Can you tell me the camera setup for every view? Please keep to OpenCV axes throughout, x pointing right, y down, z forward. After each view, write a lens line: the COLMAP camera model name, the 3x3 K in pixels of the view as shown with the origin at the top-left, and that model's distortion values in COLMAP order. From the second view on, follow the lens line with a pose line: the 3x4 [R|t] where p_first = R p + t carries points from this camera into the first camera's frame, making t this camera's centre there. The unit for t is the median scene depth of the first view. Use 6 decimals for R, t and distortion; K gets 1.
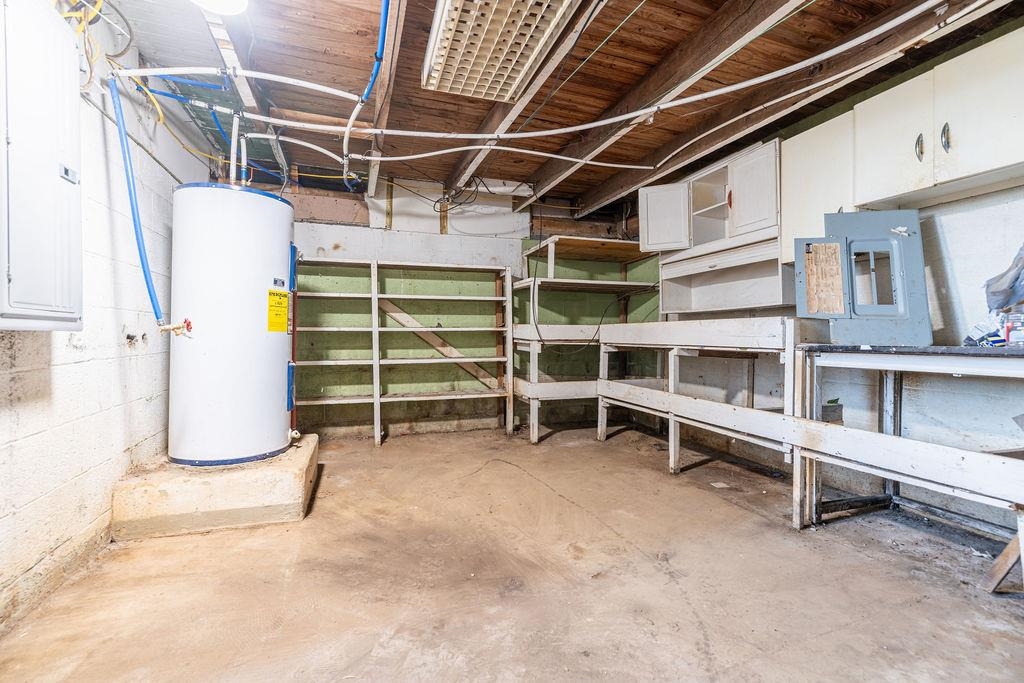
lens RADIAL K [[448.0, 0, 514.6], [0, 448.0, 337.4], [0, 0, 1]] dist [0.002626, 0.000119]
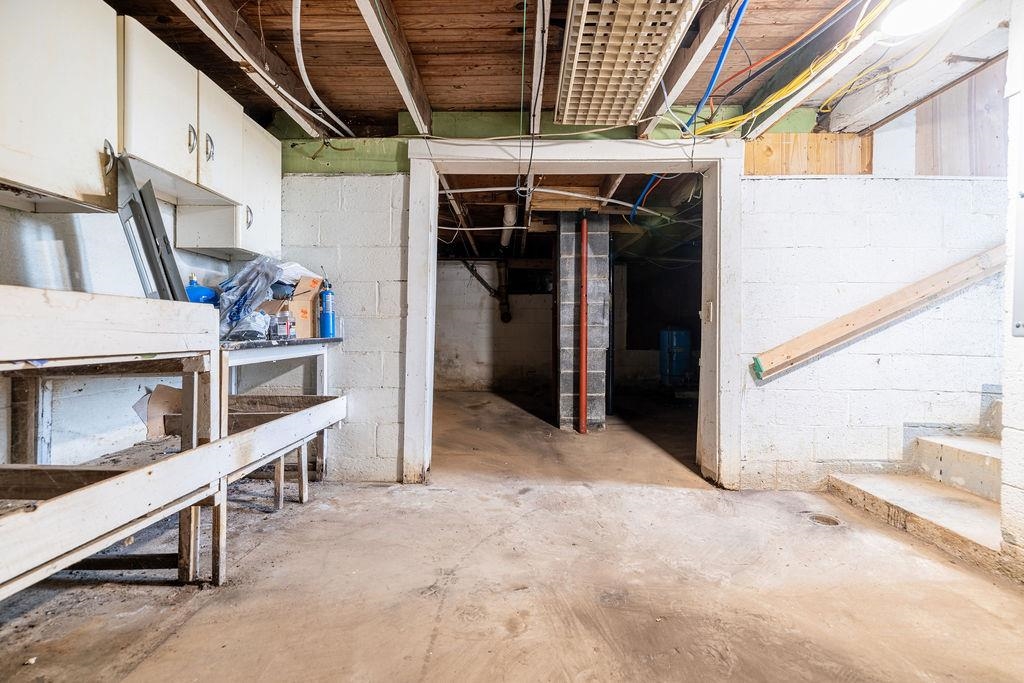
lens RADIAL K [[448.0, 0, 514.4], [0, 448.0, 336.2], [0, 0, 1]] dist [0.002626, 0.000119]
pose [[-0.941110, -0.016343, 0.337705, -0.106692], [-0.012662, 0.999834, 0.013100, -0.013968], [-0.337863, 0.008052, -0.941161, 1.757224]]
